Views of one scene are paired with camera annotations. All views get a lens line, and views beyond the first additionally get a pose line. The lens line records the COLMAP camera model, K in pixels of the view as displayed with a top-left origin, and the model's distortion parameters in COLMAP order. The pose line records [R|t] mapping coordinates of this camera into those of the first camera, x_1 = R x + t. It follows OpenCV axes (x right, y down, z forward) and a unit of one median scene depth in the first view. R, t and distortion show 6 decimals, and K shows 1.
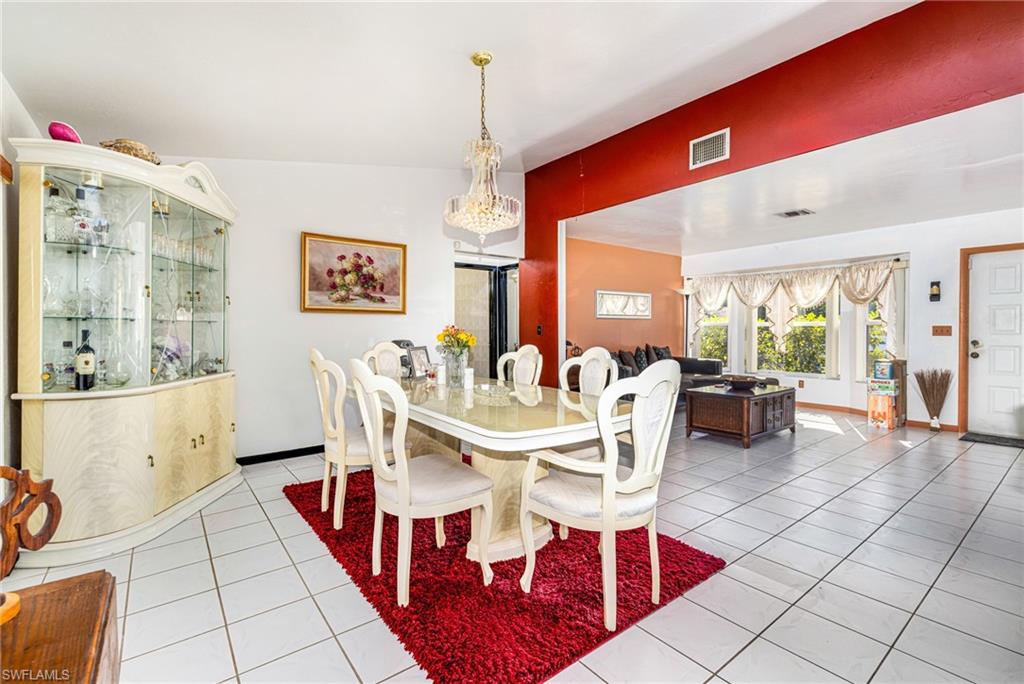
lens RADIAL K [[451.6, 0, 492.2], [0, 451.6, 335.1], [0, 0, 1]] dist [-0.000927, 0.000999]
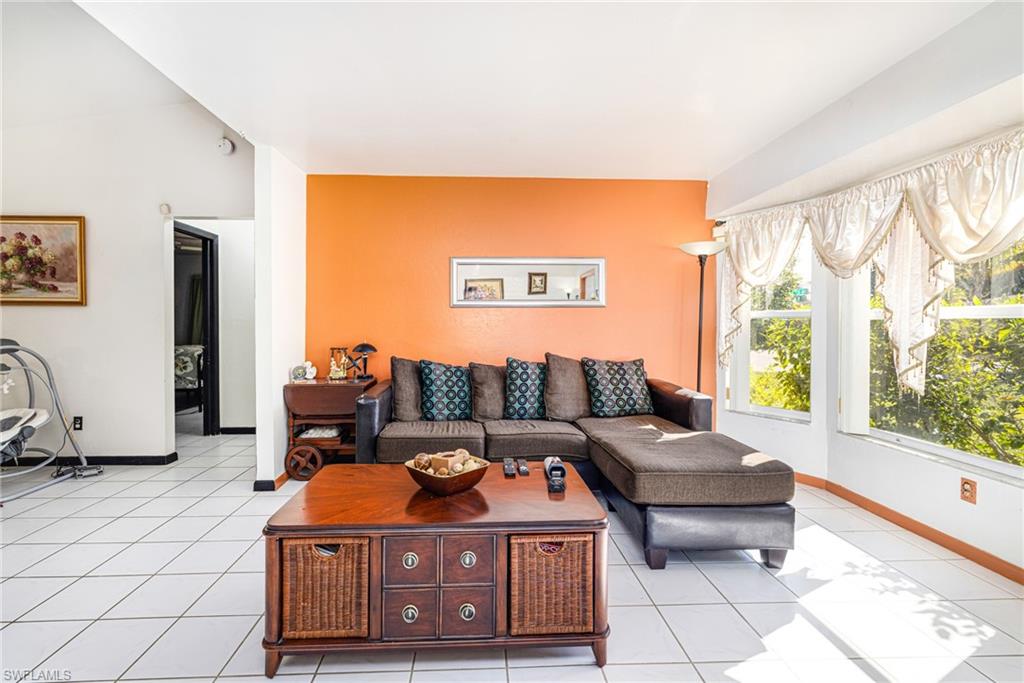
lens RADIAL K [[451.6, 0, 493.3], [0, 451.6, 329.6], [0, 0, 1]] dist [-0.000927, 0.000999]
pose [[0.828674, 0.009263, -0.559655, 0.874072], [-0.009494, 0.999952, 0.002493, -0.013668], [0.559651, 0.003248, 0.828722, 0.784975]]
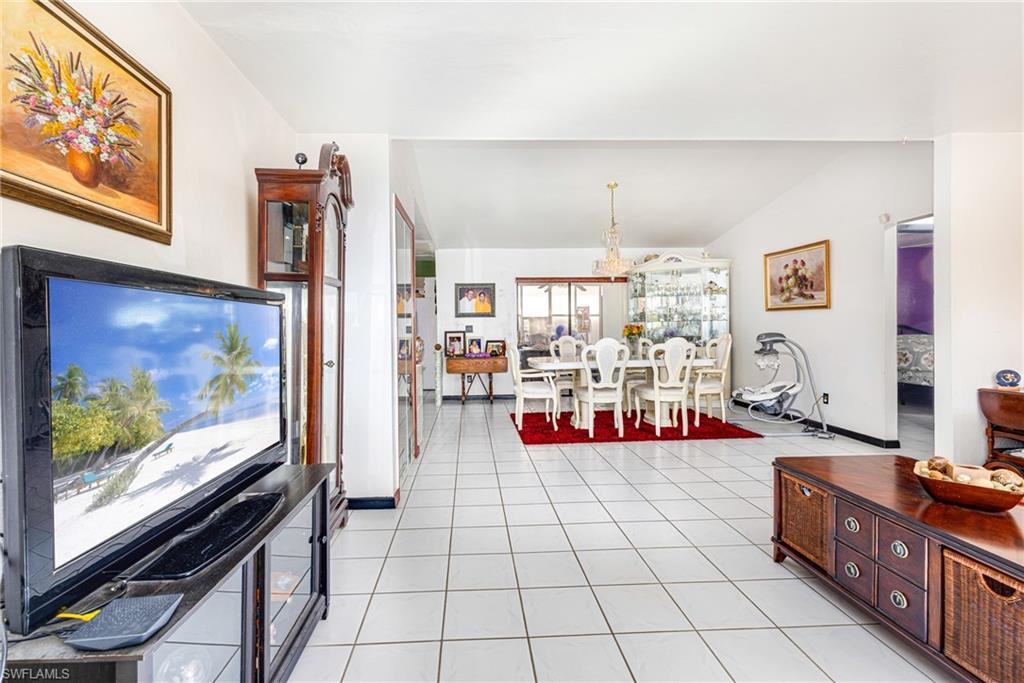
lens RADIAL K [[451.6, 0, 493.6], [0, 451.6, 328.9], [0, 0, 1]] dist [-0.000927, 0.000999]
pose [[-0.551564, 0.012378, -0.834041, 1.121107], [0.003675, 0.999916, 0.012409, -0.015756], [0.834125, 0.003779, -0.551563, 0.977084]]
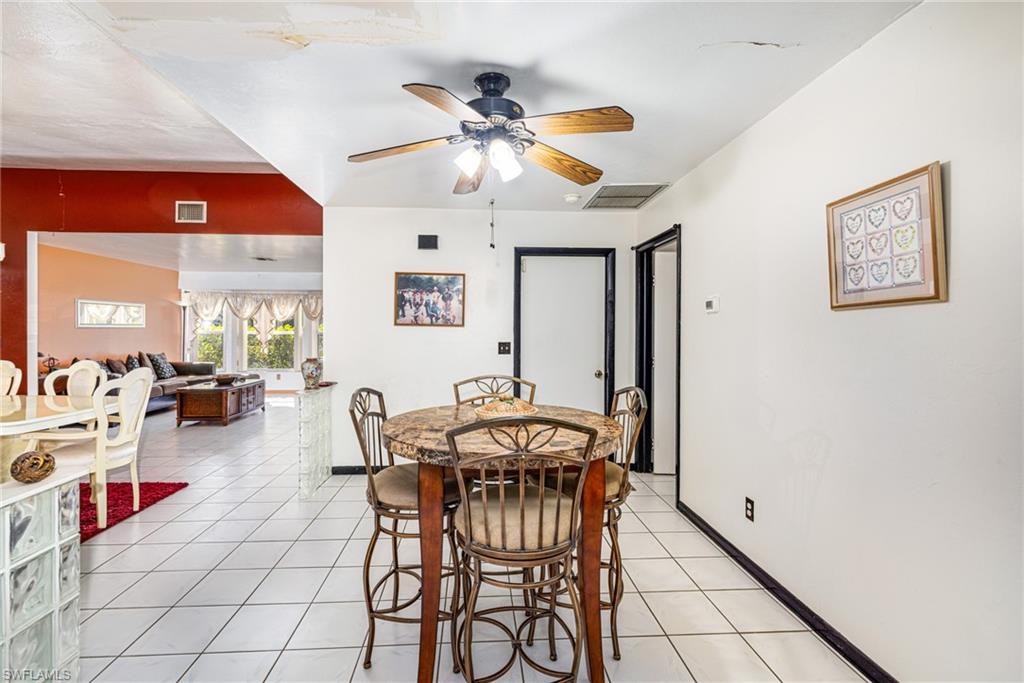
lens RADIAL K [[451.6, 0, 509.5], [0, 451.6, 331.3], [0, 0, 1]] dist [-0.000927, 0.000999]
pose [[0.536573, 0.001984, 0.843852, -0.141398], [0.004074, 0.999979, -0.004942, -0.030001], [-0.843844, 0.006089, 0.536554, -0.488199]]
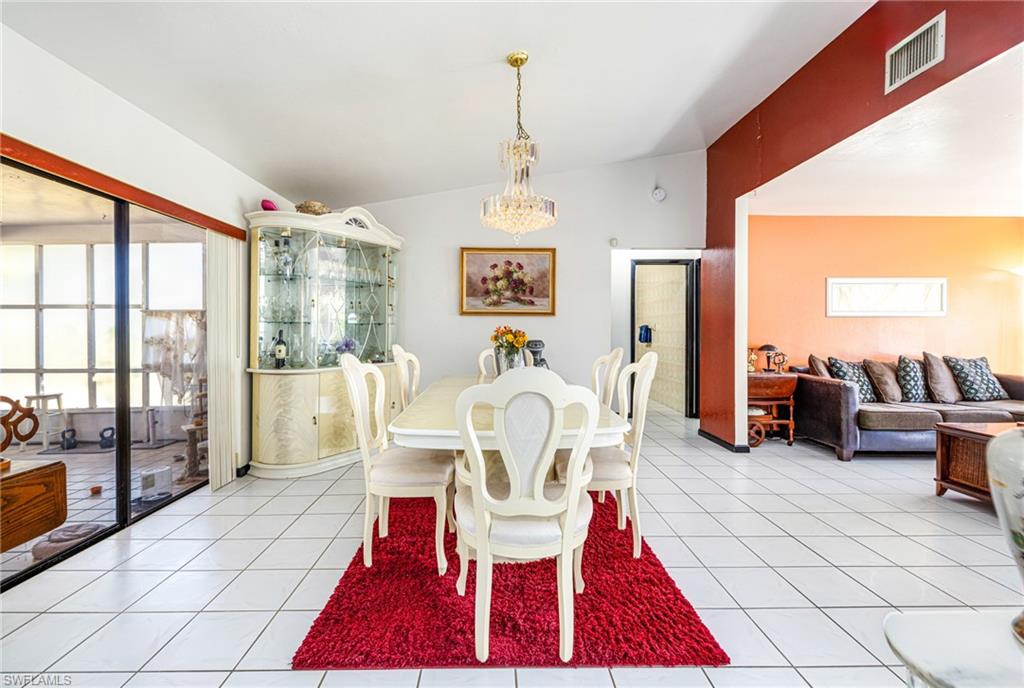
lens RADIAL K [[443.5, 0, 509.1], [0, 443.5, 335.2], [0, 0, 1]] dist [-0.001221, -0.000325]
pose [[0.810336, 0.009520, -0.585888, 0.333846], [-0.010142, 0.999946, 0.002221, -0.002580], [0.585878, 0.004142, 0.810389, 0.122115]]
